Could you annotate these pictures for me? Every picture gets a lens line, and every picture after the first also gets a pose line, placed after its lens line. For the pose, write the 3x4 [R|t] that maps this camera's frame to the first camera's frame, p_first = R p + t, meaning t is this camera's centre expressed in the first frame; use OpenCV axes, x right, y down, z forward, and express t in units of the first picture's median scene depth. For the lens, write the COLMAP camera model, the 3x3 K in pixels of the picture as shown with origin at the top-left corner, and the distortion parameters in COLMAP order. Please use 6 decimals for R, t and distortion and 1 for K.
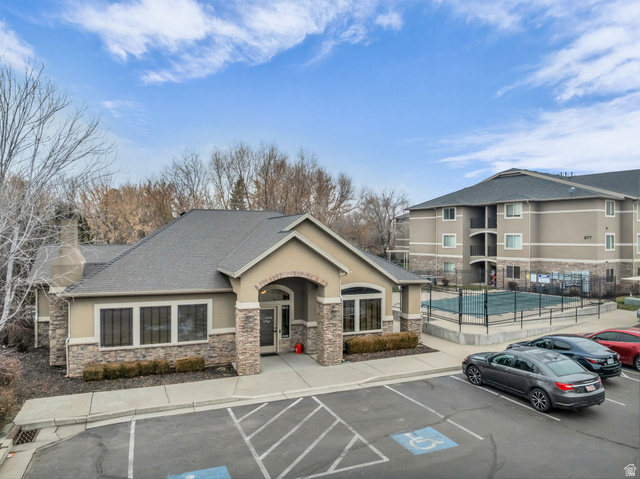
lens RADIAL K [[450.7, 0, 320.9], [0, 450.7, 241.2], [0, 0, 1]] dist [-0.032363, -0.007116]
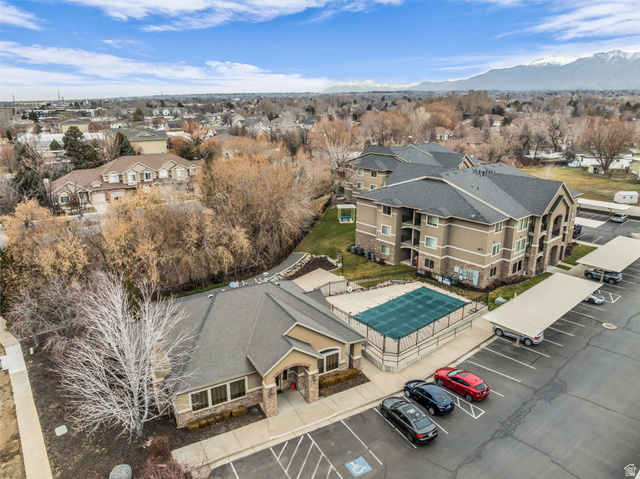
lens RADIAL K [[450.7, 0, 319.8], [0, 450.7, 241.8], [0, 0, 1]] dist [-0.032363, -0.007116]
pose [[0.993391, -0.037216, 0.108579, -0.127200], [0.004130, 0.956951, 0.290220, -0.915179], [-0.114705, -0.287853, 0.950780, -0.602516]]
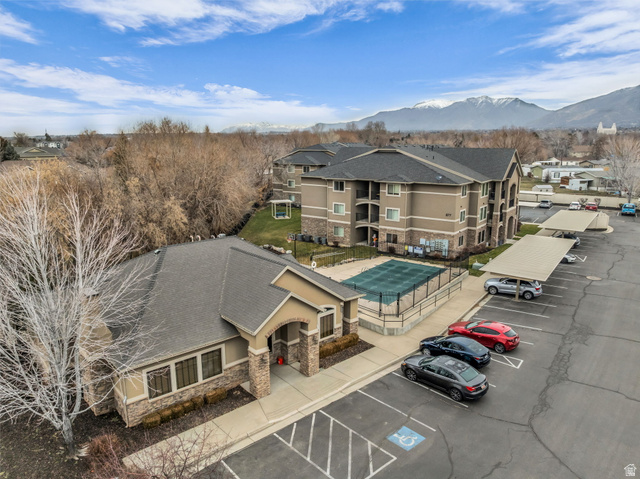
lens RADIAL K [[450.7, 0, 319.9], [0, 450.7, 241.5], [0, 0, 1]] dist [-0.032363, -0.007116]
pose [[0.944887, -0.073714, 0.318991, -0.373182], [0.005972, 0.978042, 0.208321, -0.426063], [-0.327343, -0.194934, 0.924579, -0.227634]]
